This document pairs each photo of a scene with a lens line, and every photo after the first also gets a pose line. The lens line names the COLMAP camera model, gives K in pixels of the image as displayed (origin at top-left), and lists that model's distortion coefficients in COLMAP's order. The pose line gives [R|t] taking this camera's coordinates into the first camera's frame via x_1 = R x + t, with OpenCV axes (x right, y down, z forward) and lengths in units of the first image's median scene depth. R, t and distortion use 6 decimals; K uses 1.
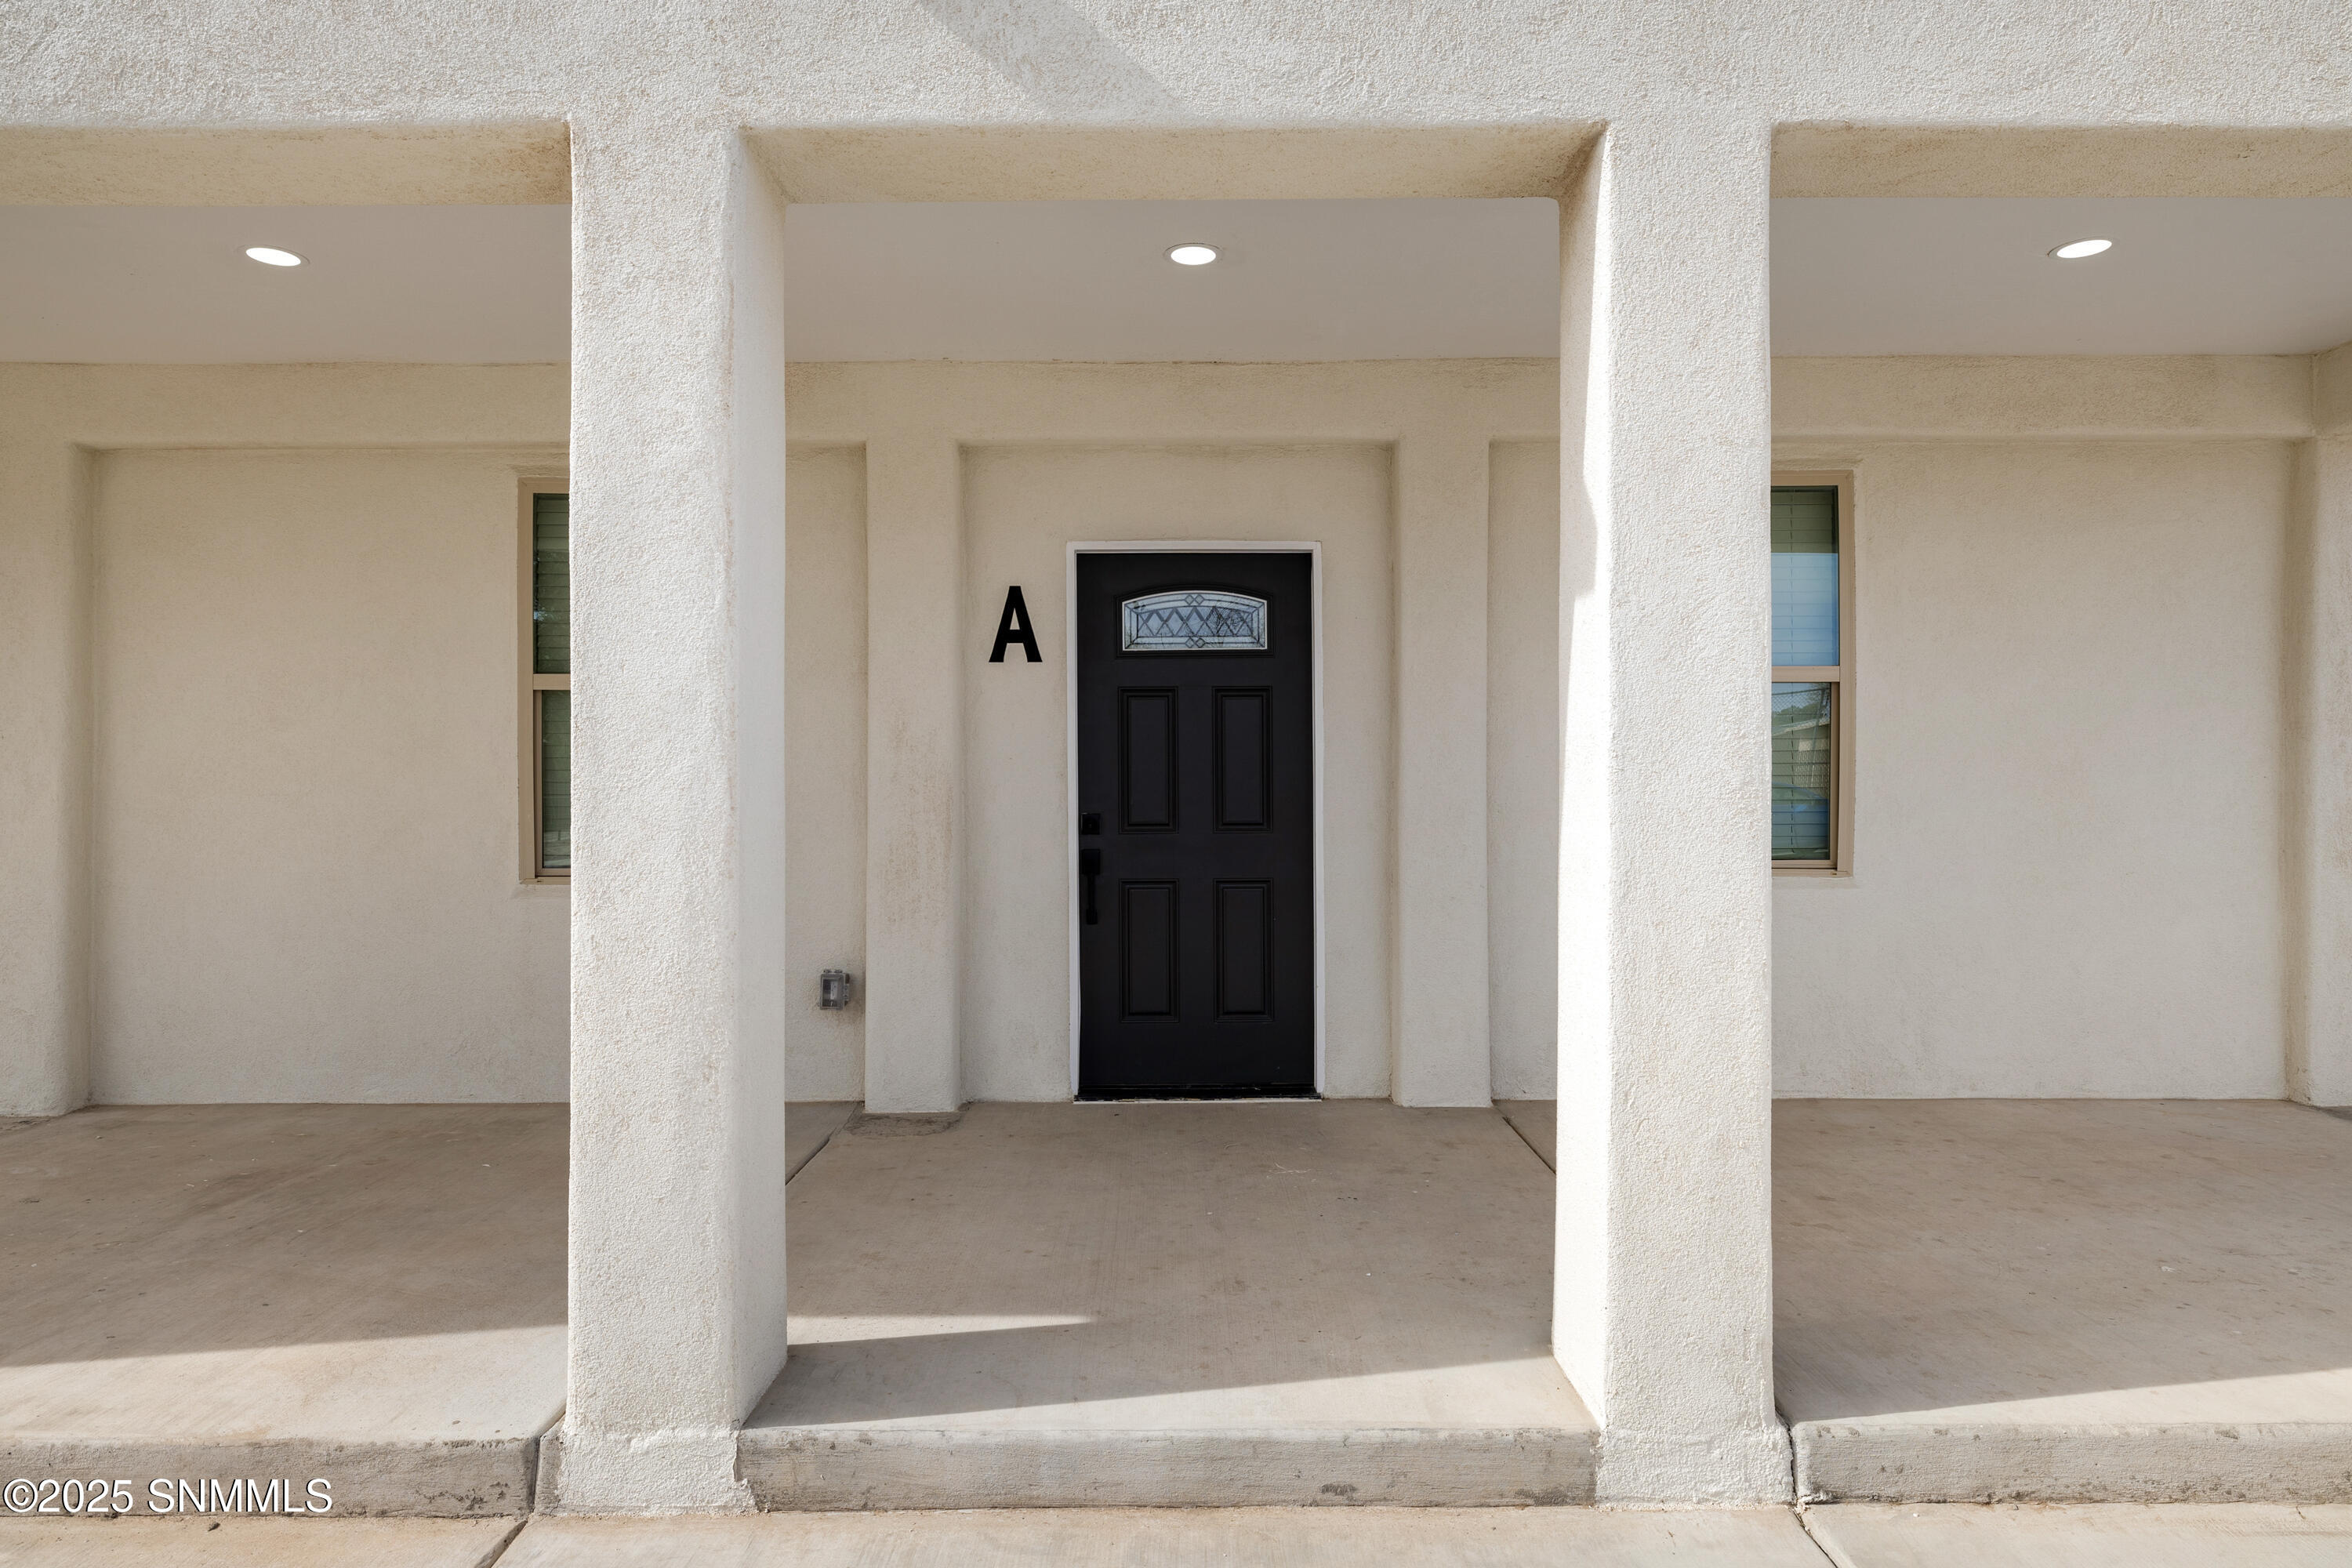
lens RADIAL K [[1321.2, 0, 1175.6], [0, 1321.2, 773.1], [0, 0, 1]] dist [0.000510, 0.000296]
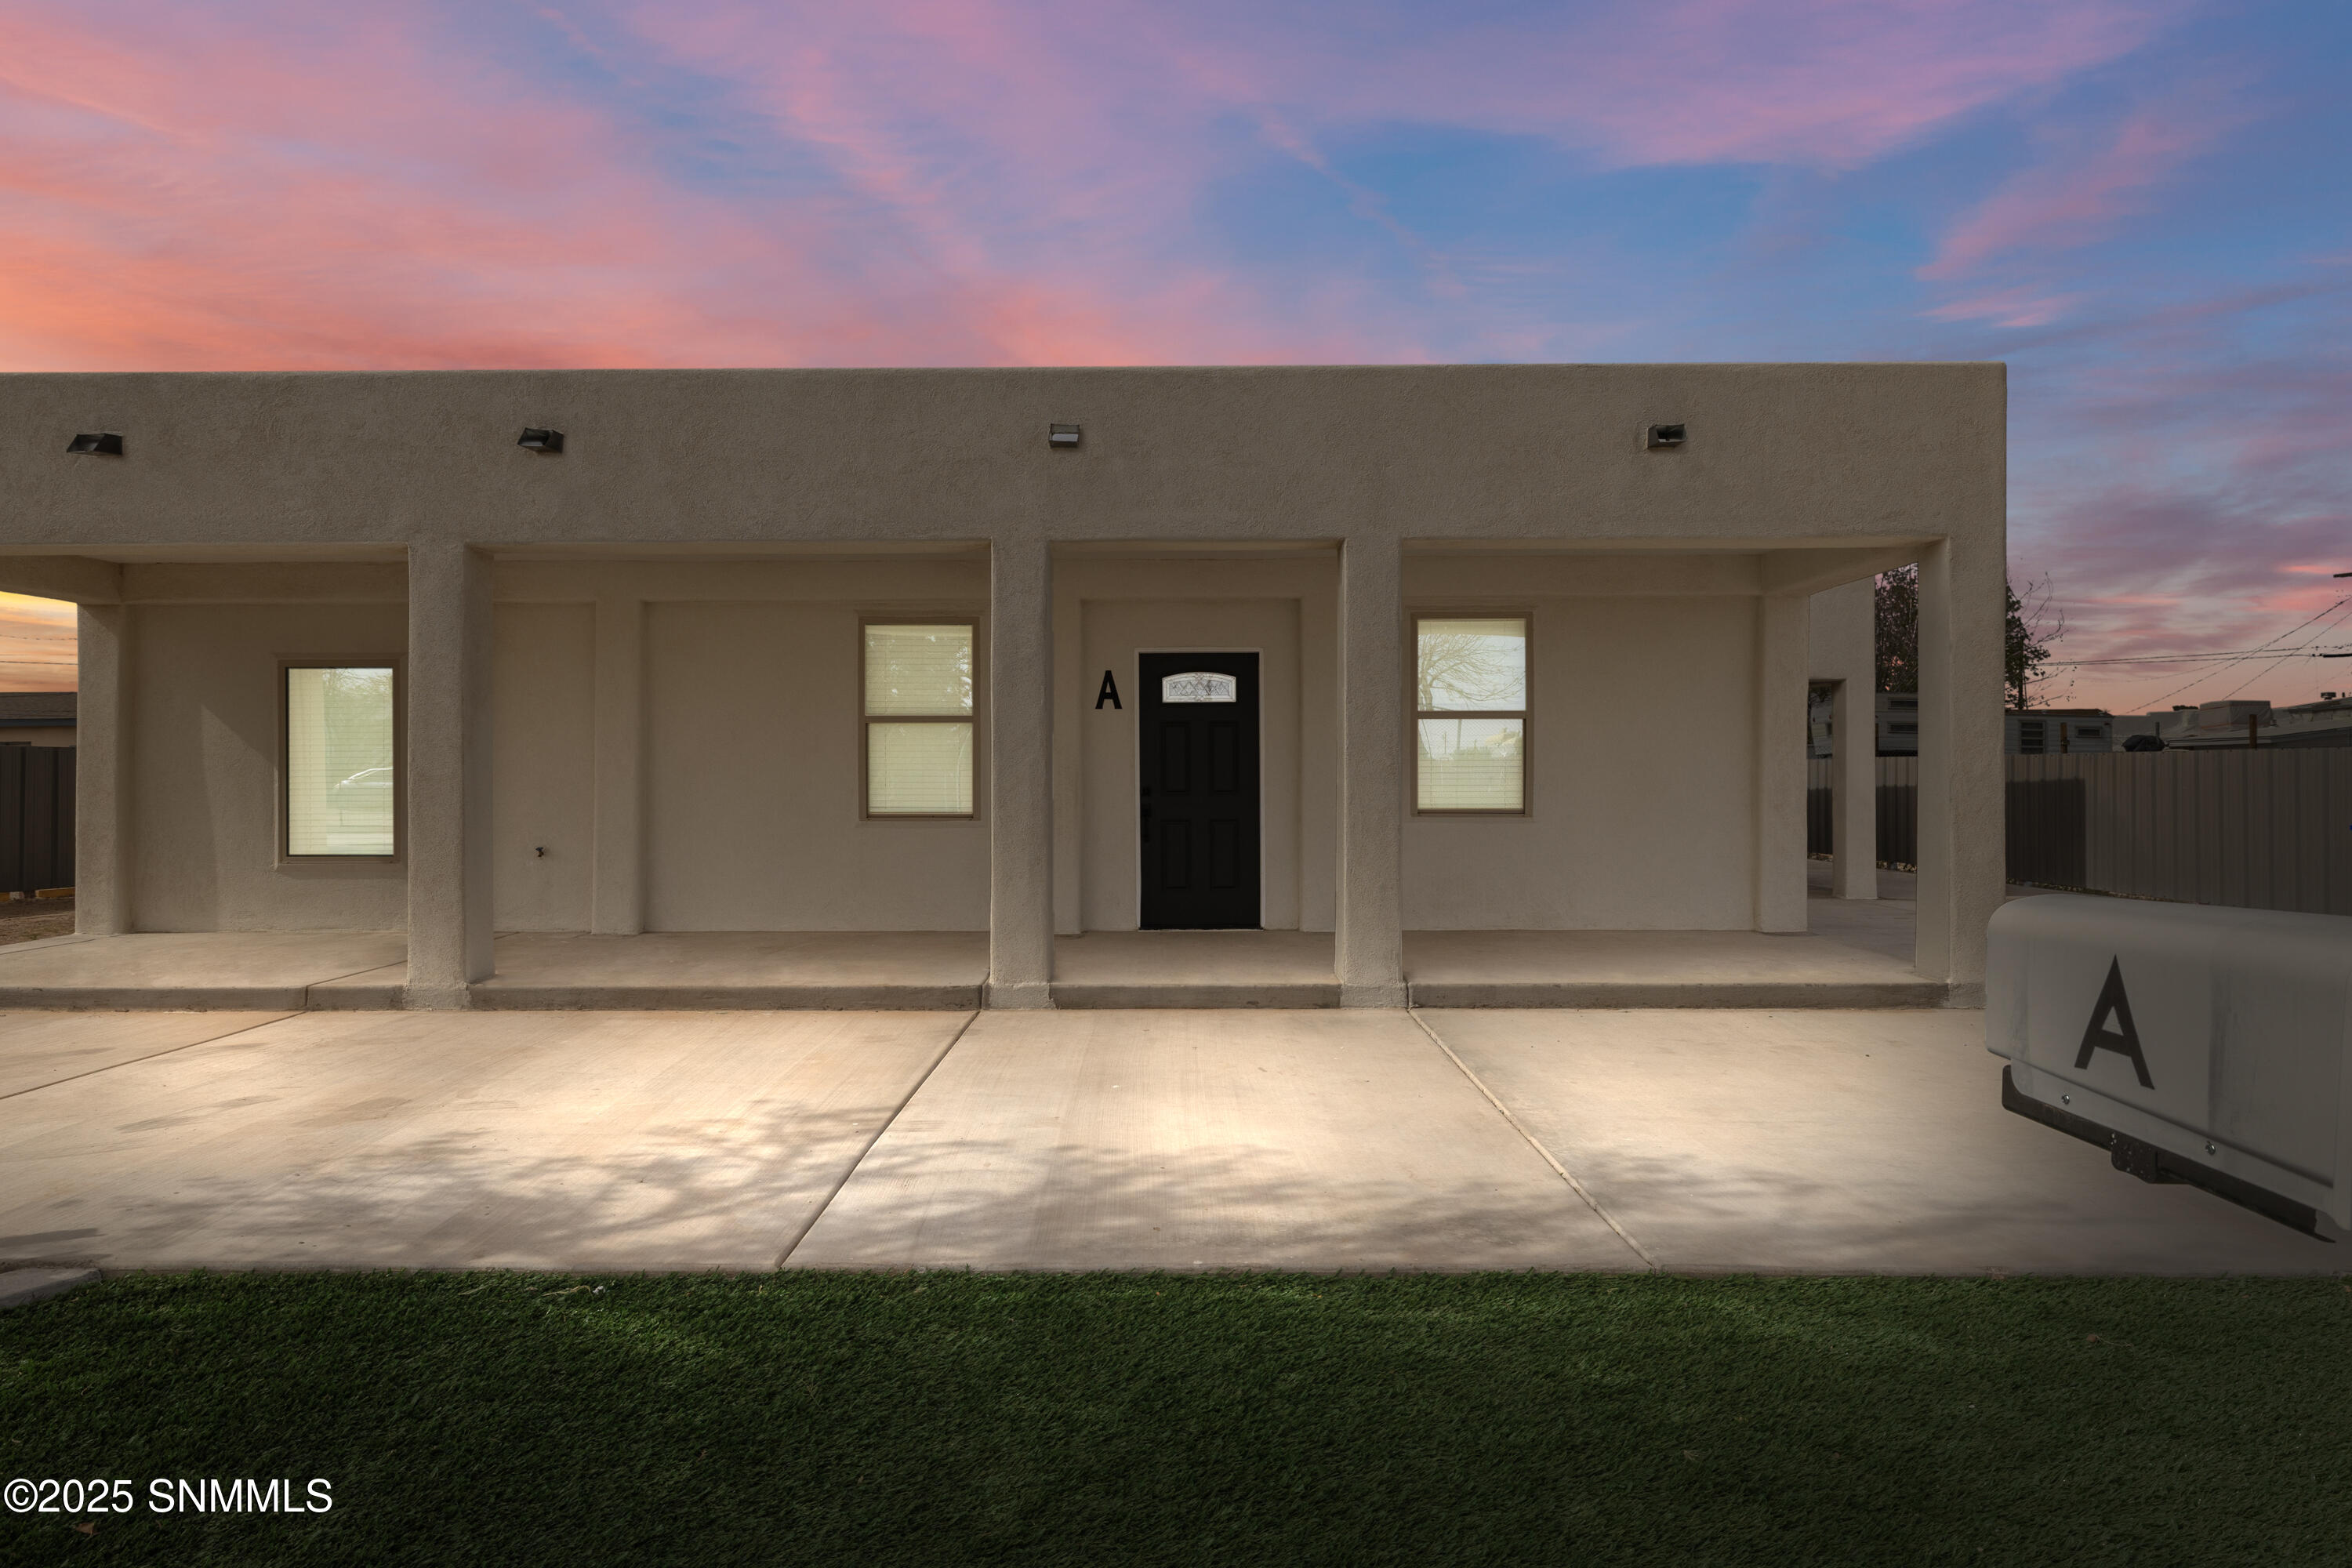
lens RADIAL K [[1321.2, 0, 1175.6], [0, 1321.2, 773.1], [0, 0, 1]] dist [0.000510, 0.000296]
pose [[0.999977, -0.000137, 0.006848, -0.034551], [0.000172, 0.999987, -0.005090, 0.022333], [-0.006847, 0.005091, 0.999964, -0.981697]]
